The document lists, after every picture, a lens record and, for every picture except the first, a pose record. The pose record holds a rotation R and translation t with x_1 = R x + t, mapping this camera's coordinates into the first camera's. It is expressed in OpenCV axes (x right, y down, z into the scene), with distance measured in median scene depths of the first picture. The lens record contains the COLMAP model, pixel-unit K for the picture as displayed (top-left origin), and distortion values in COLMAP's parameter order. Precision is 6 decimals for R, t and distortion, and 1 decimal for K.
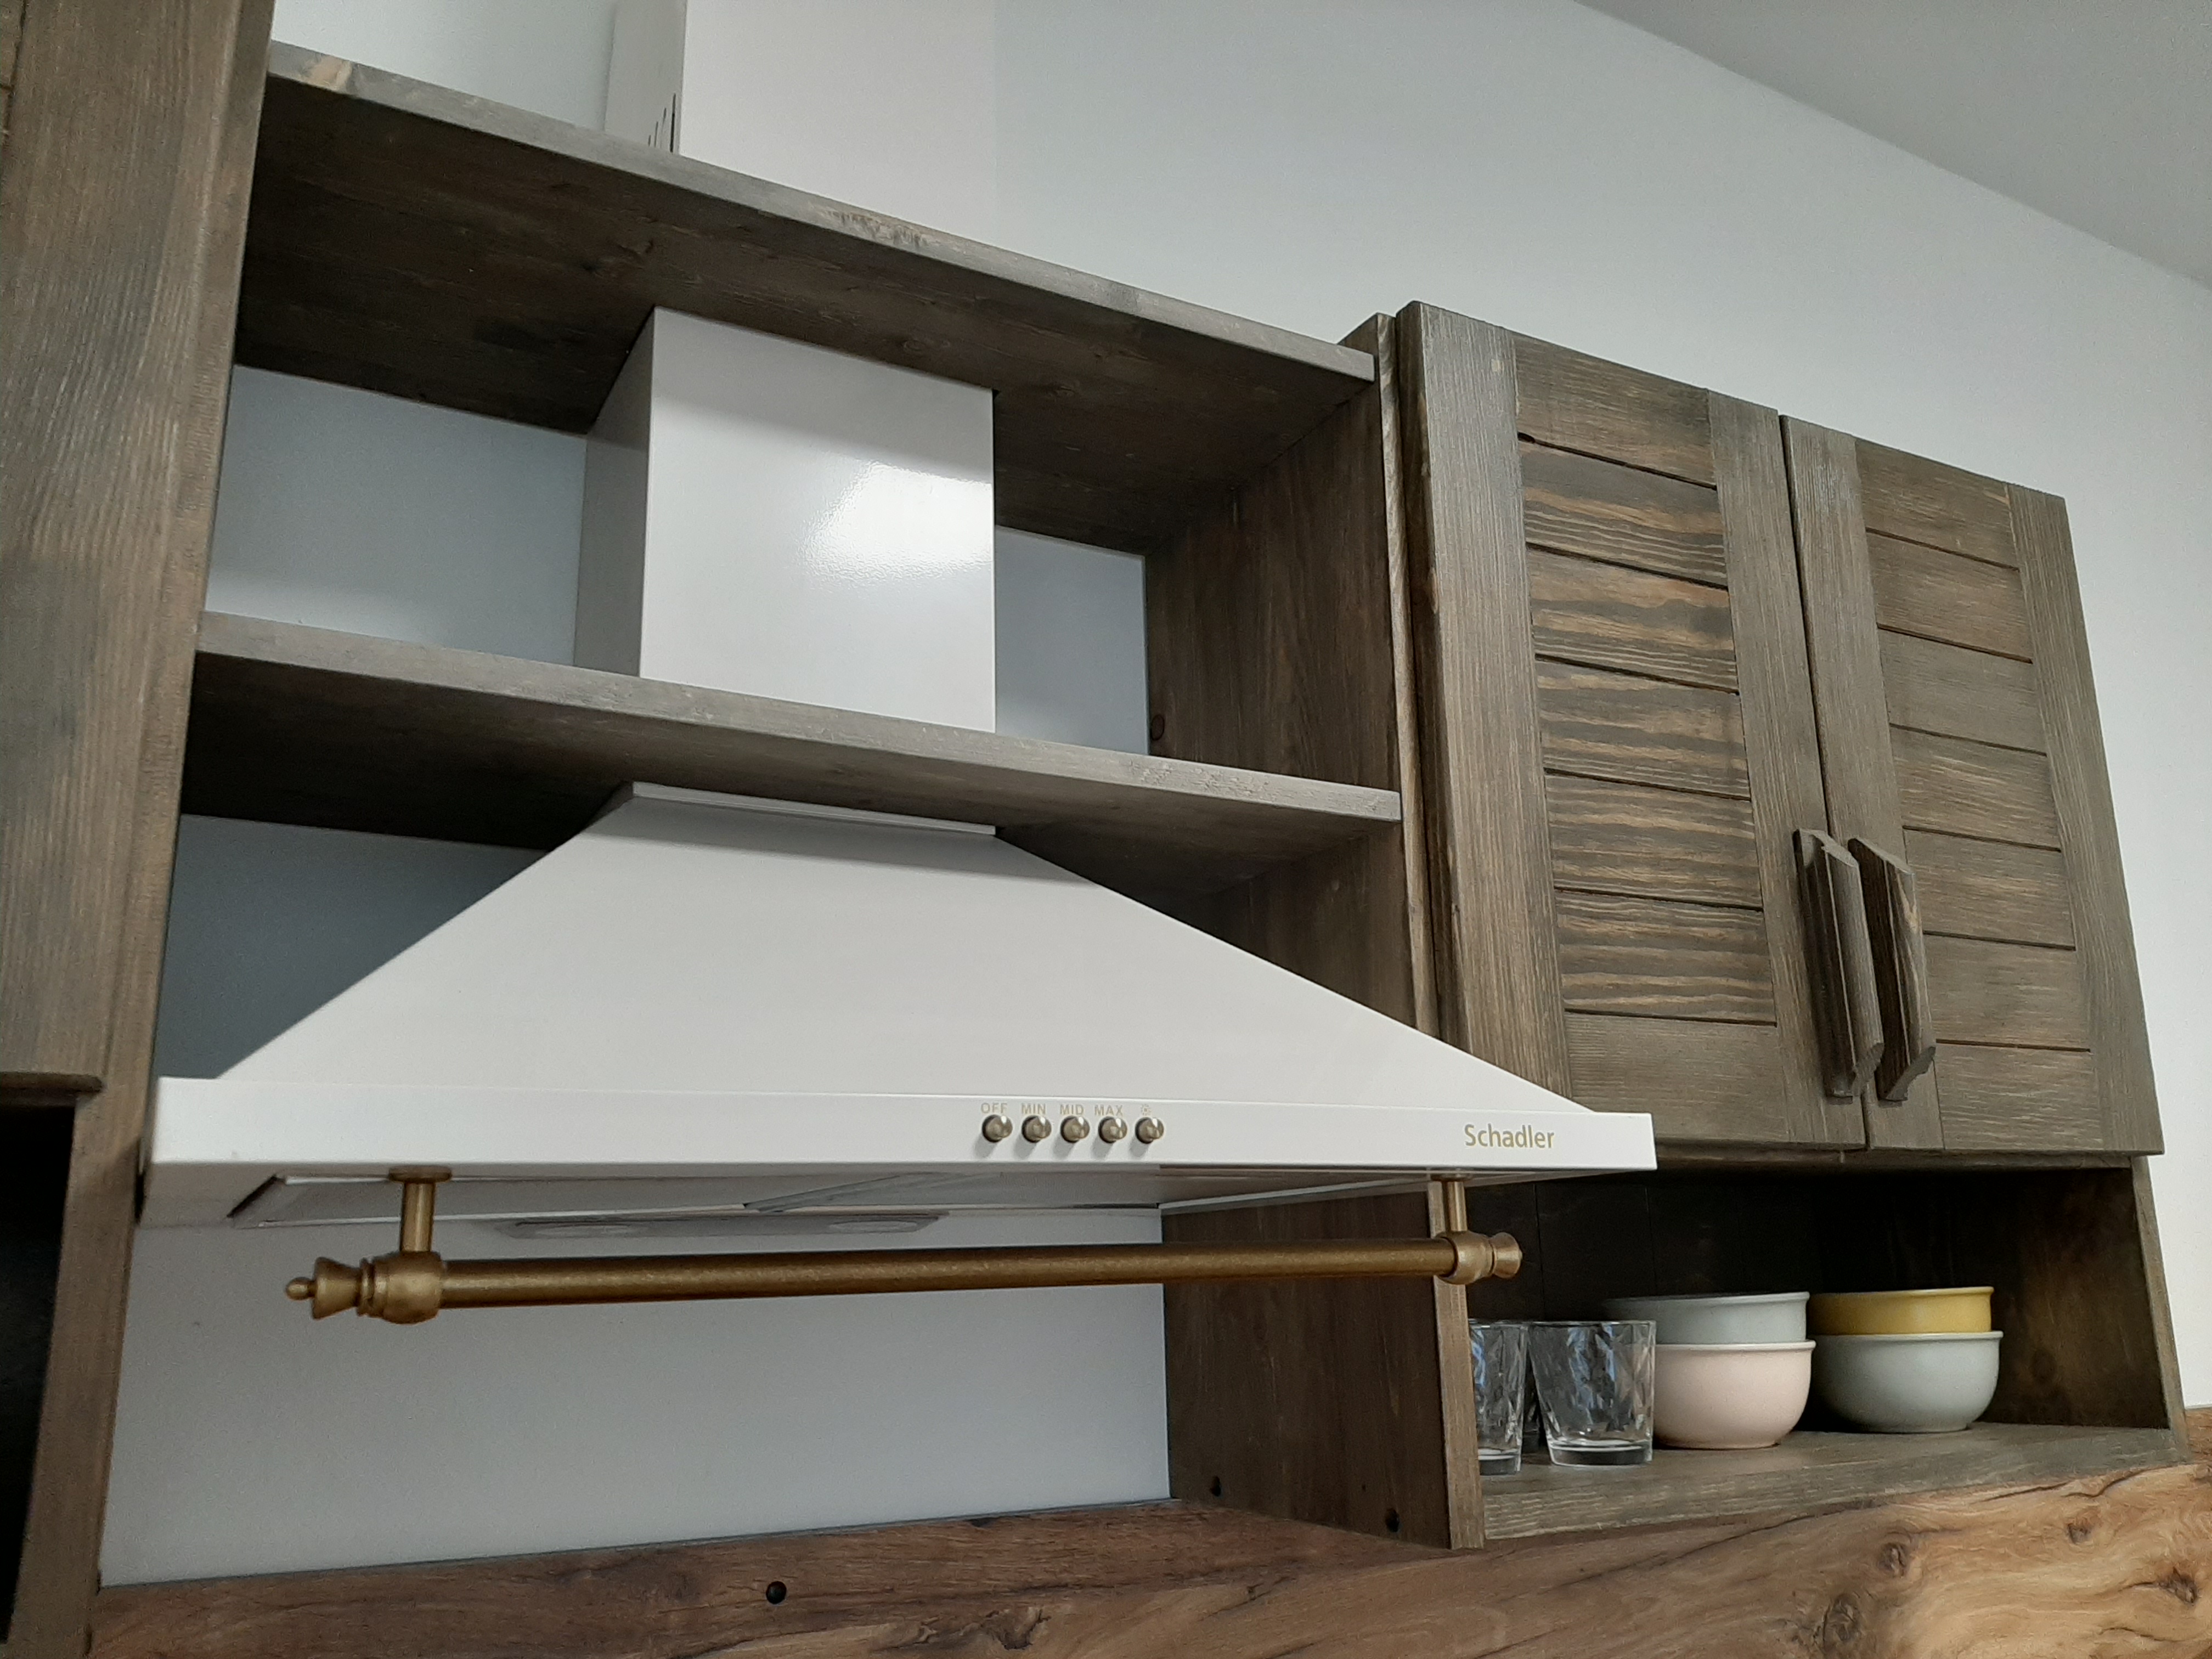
lens RADIAL K [[1767.7, 0, 1113.0], [0, 1767.7, 828.7], [0, 0, 1]] dist [0.030153, -0.049329]
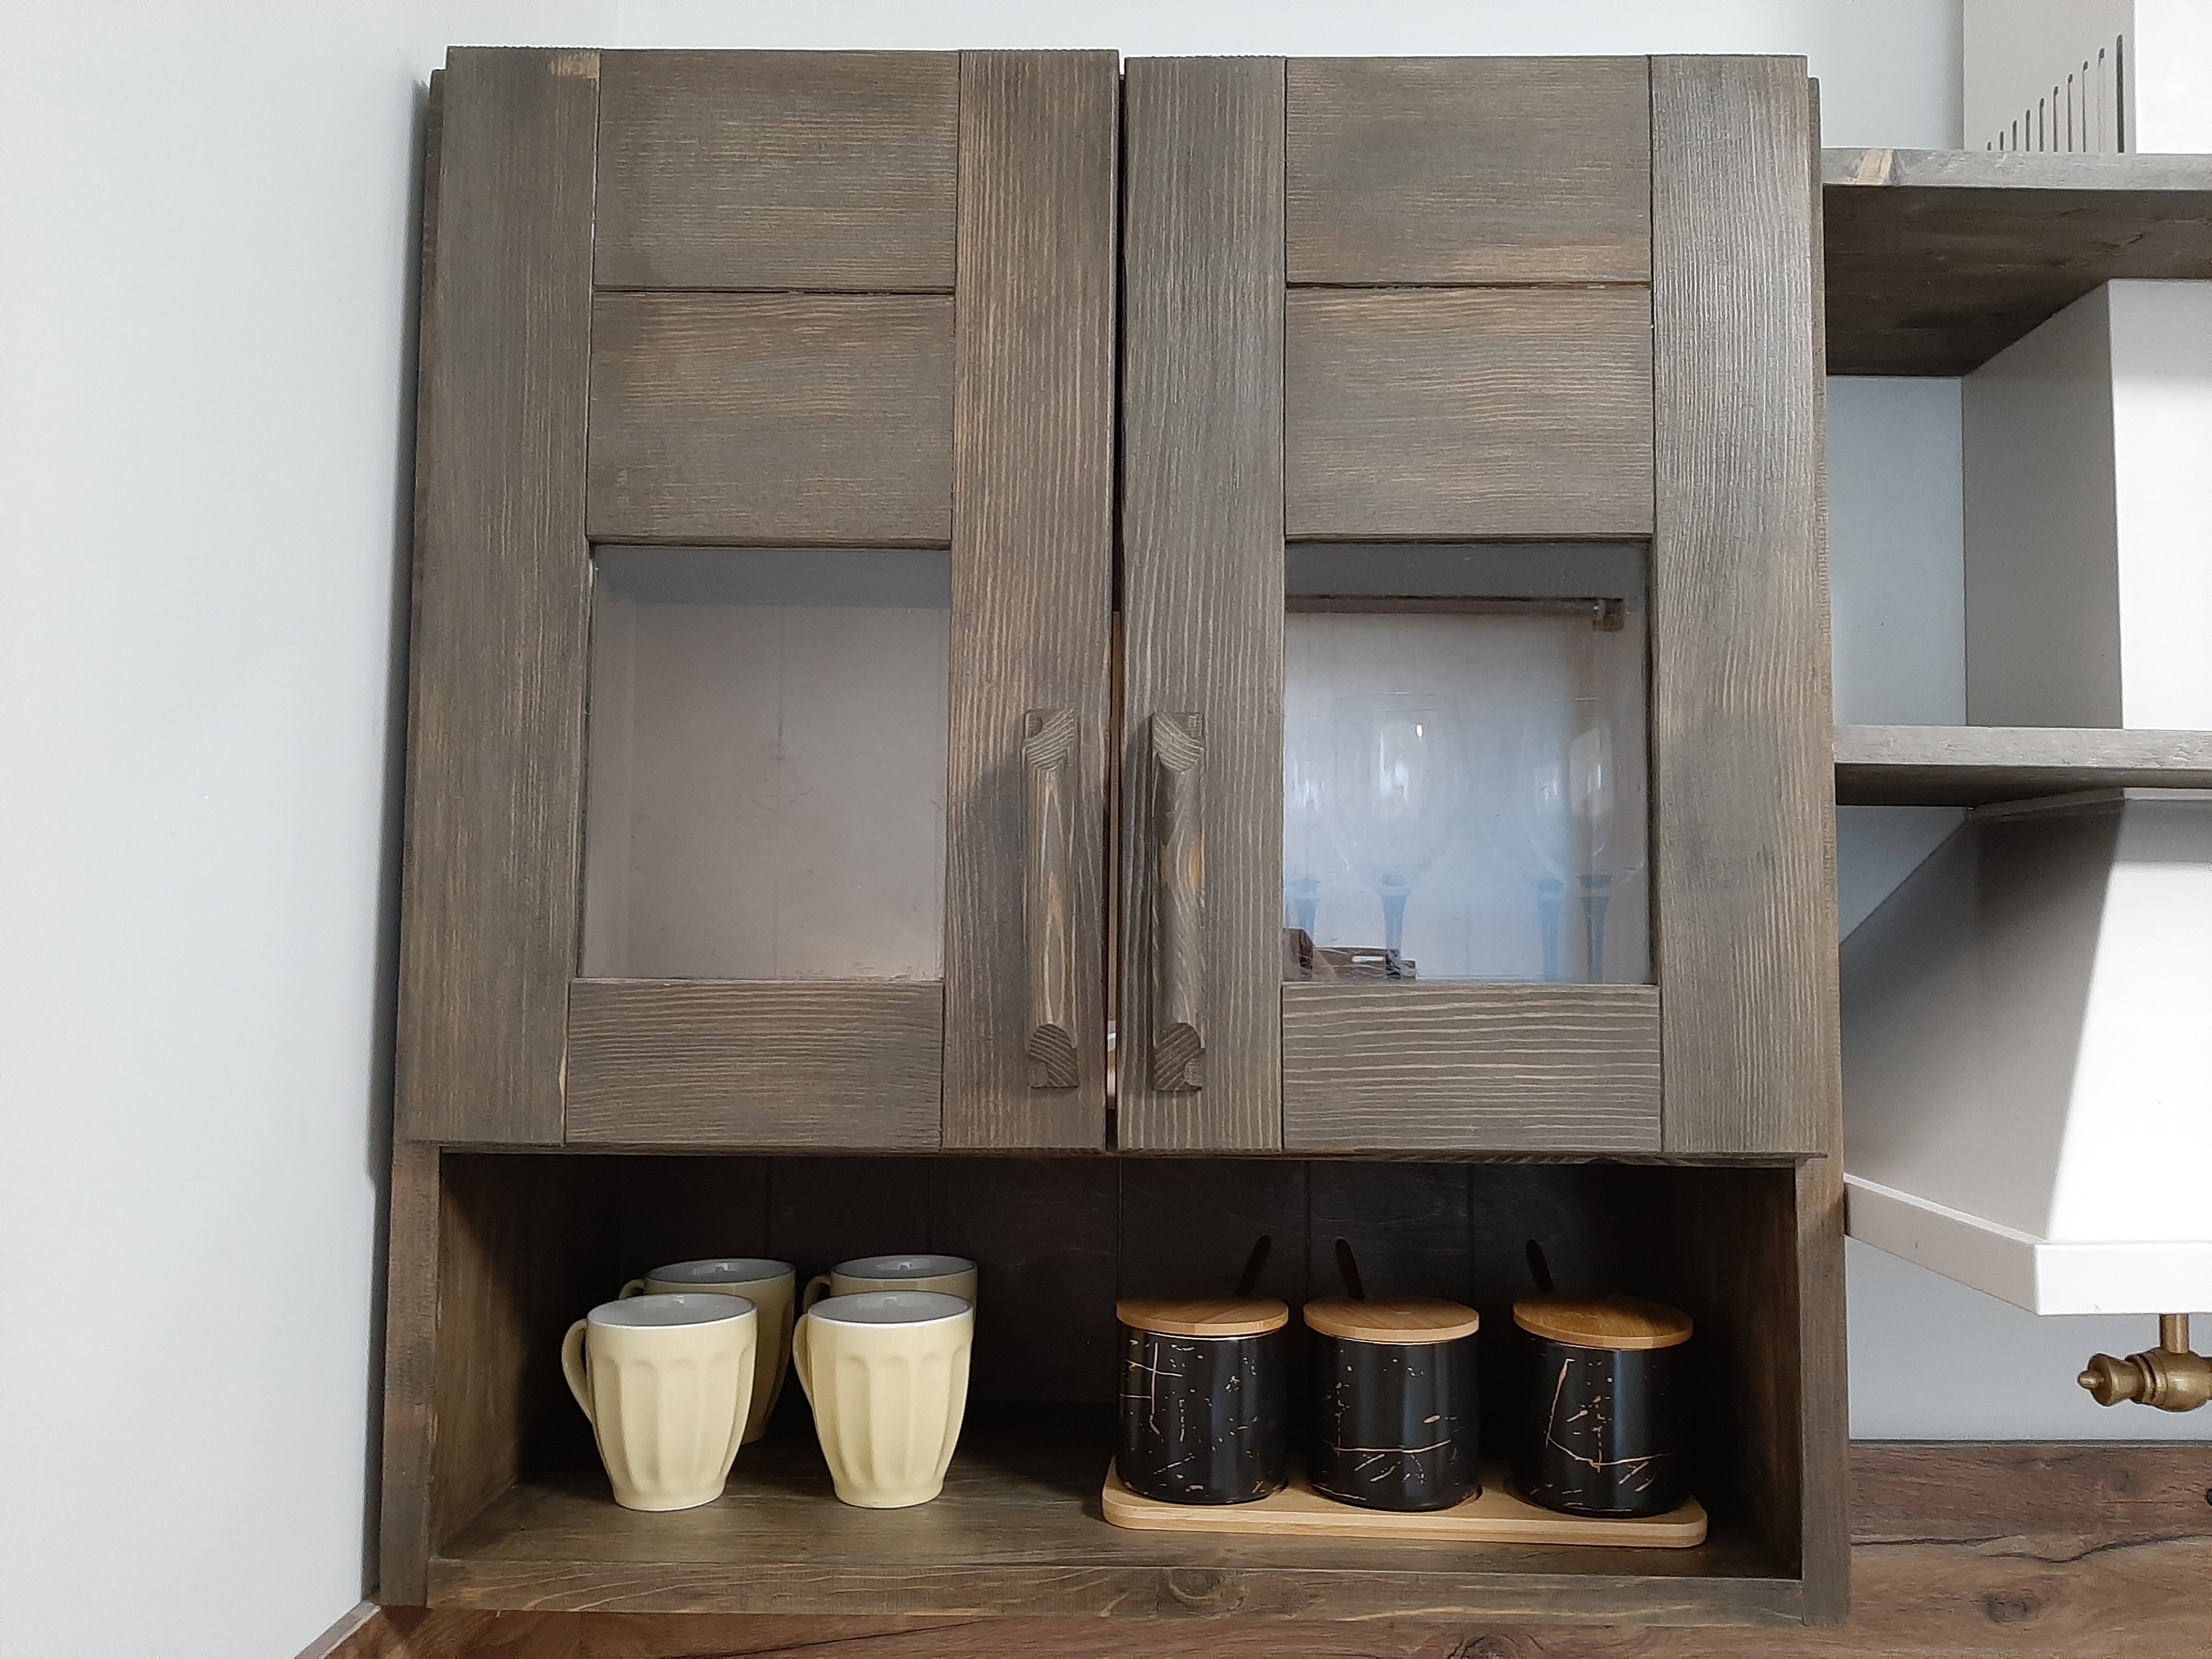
lens RADIAL K [[1767.7, 0, 1113.0], [0, 1767.7, 828.7], [0, 0, 1]] dist [0.030153, -0.049329]
pose [[0.880152, 0.001630, -0.474689, -0.266955], [0.093986, 0.979599, 0.177630, -0.214704], [0.465294, -0.200956, 0.862043, -0.147254]]
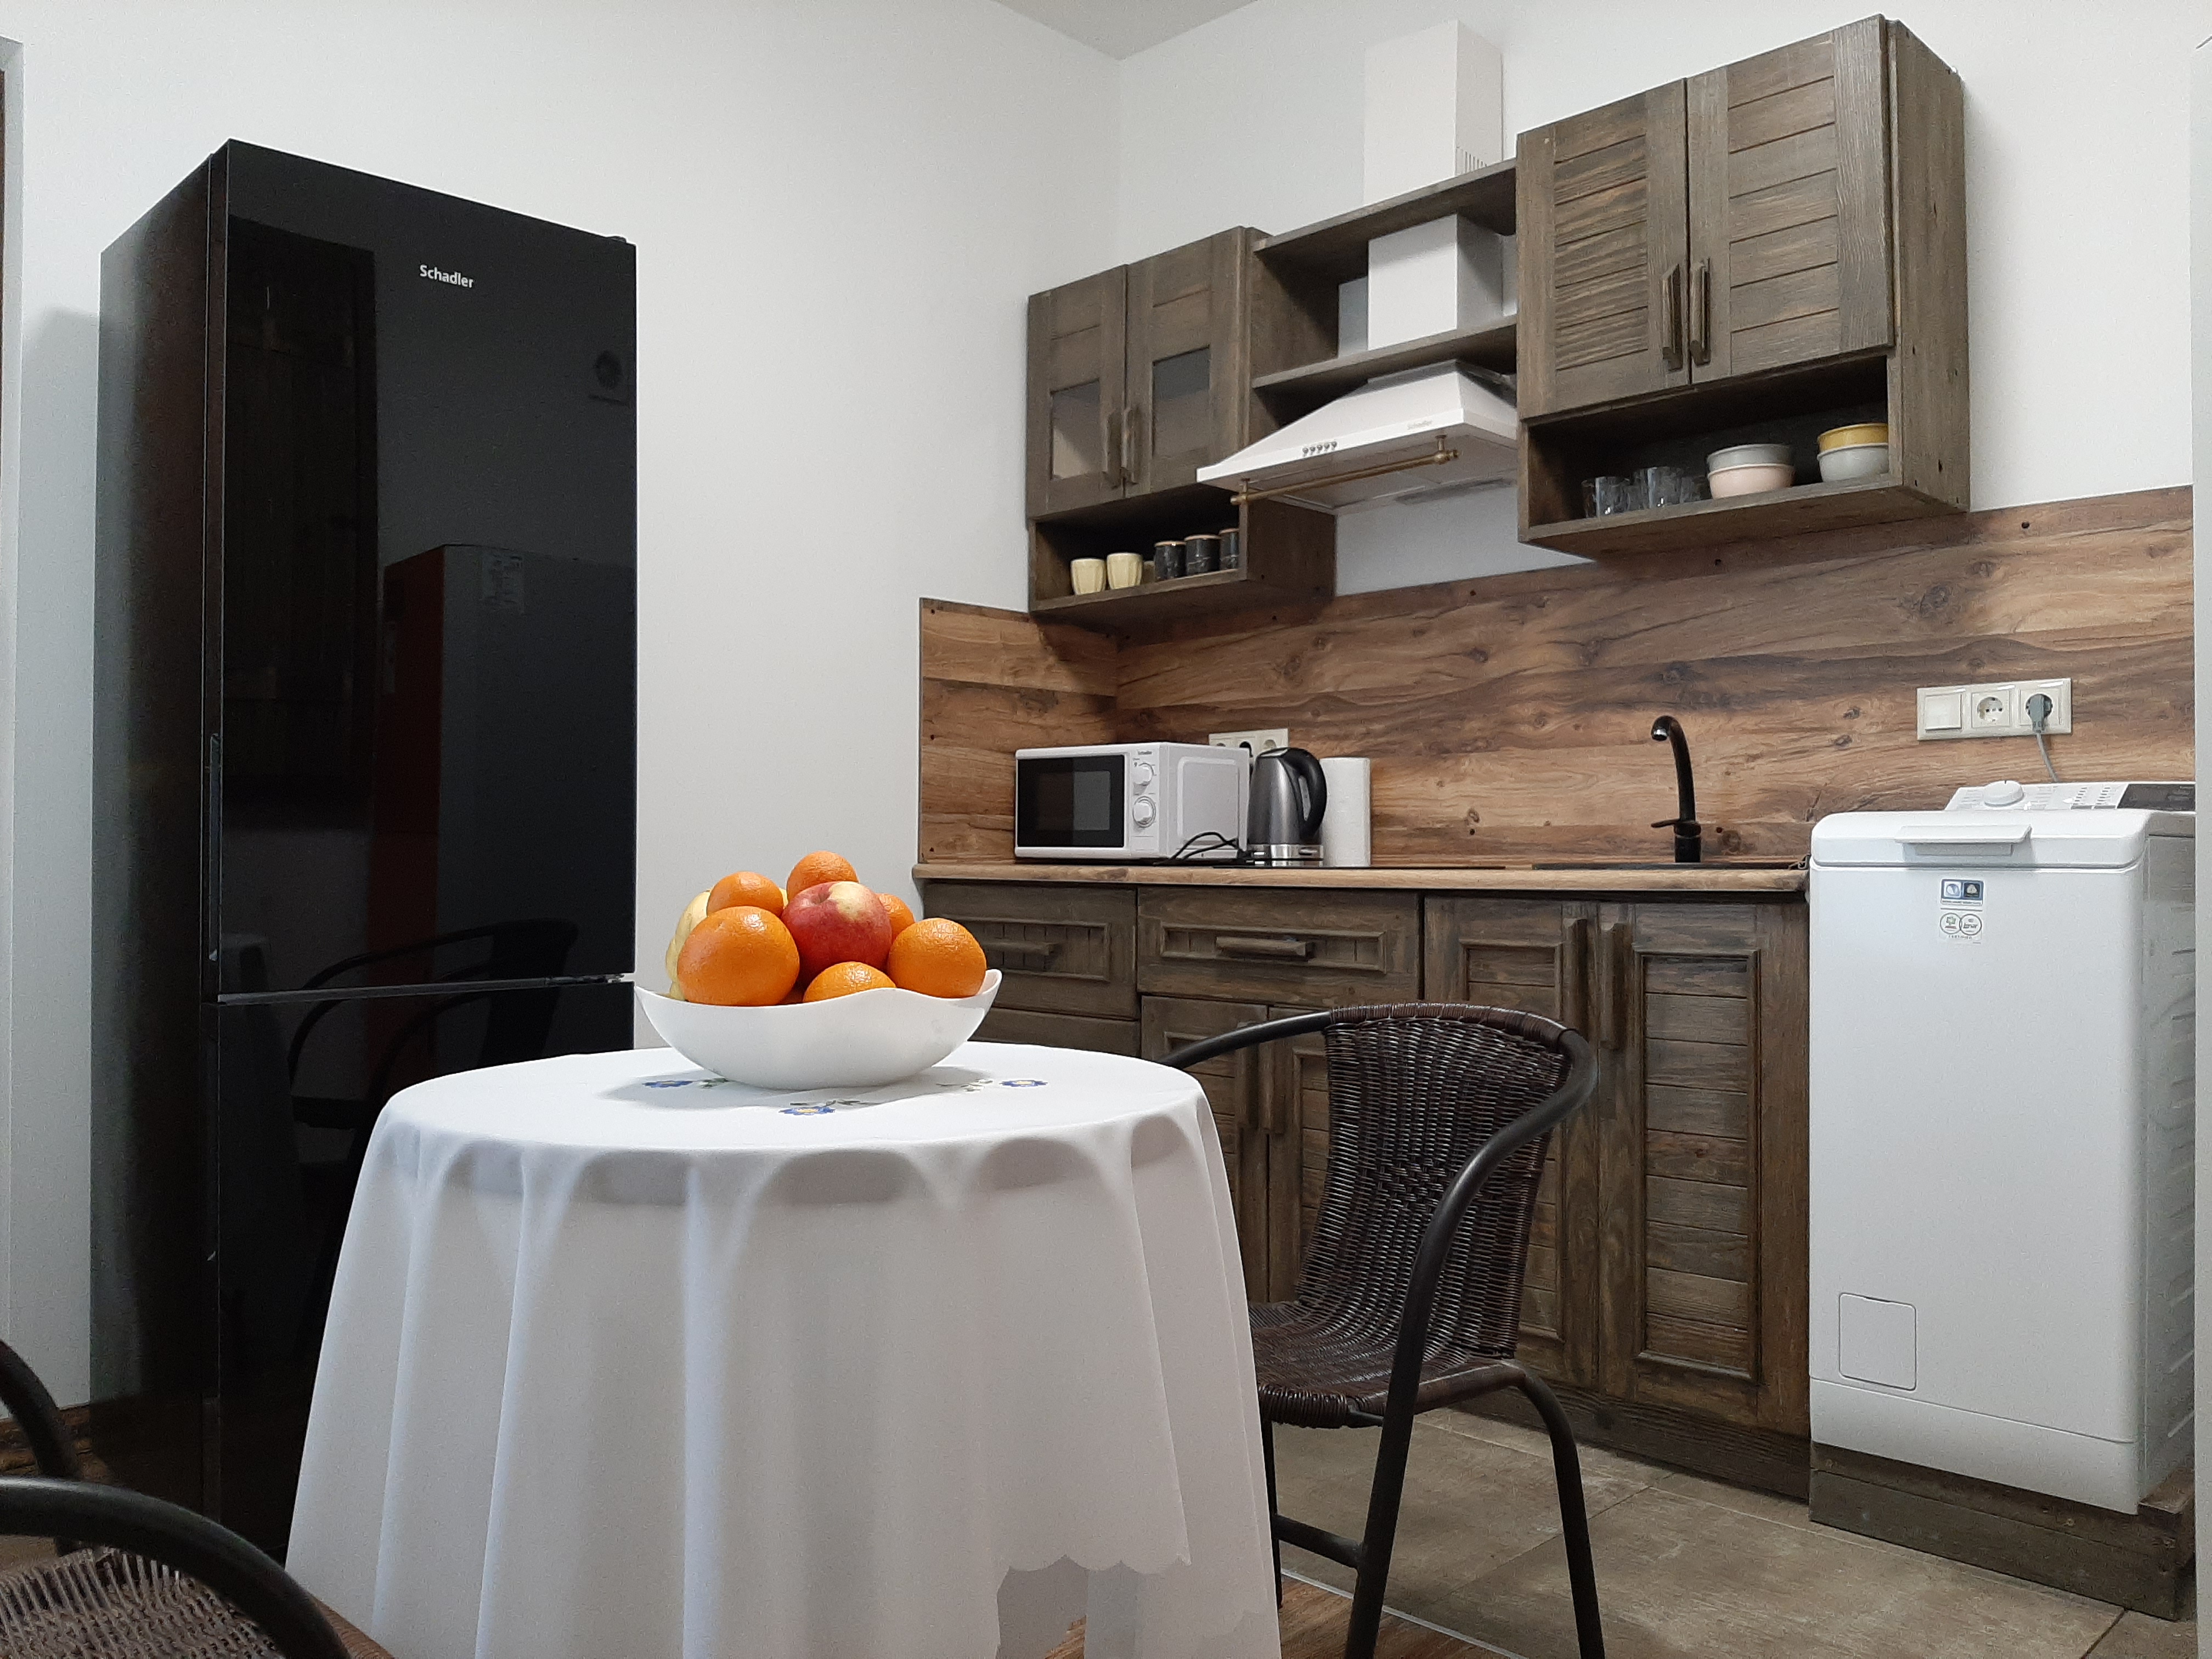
lens RADIAL K [[1687.7, 0, 1105.4], [0, 1687.7, 829.6], [0, 0, 1]] dist [0.094500, -0.190206]
pose [[0.277303, 0.011317, -0.960716, 2.764848], [0.231589, 0.969660, 0.078269, 0.443231], [0.932453, -0.244196, 0.266269, -0.663430]]
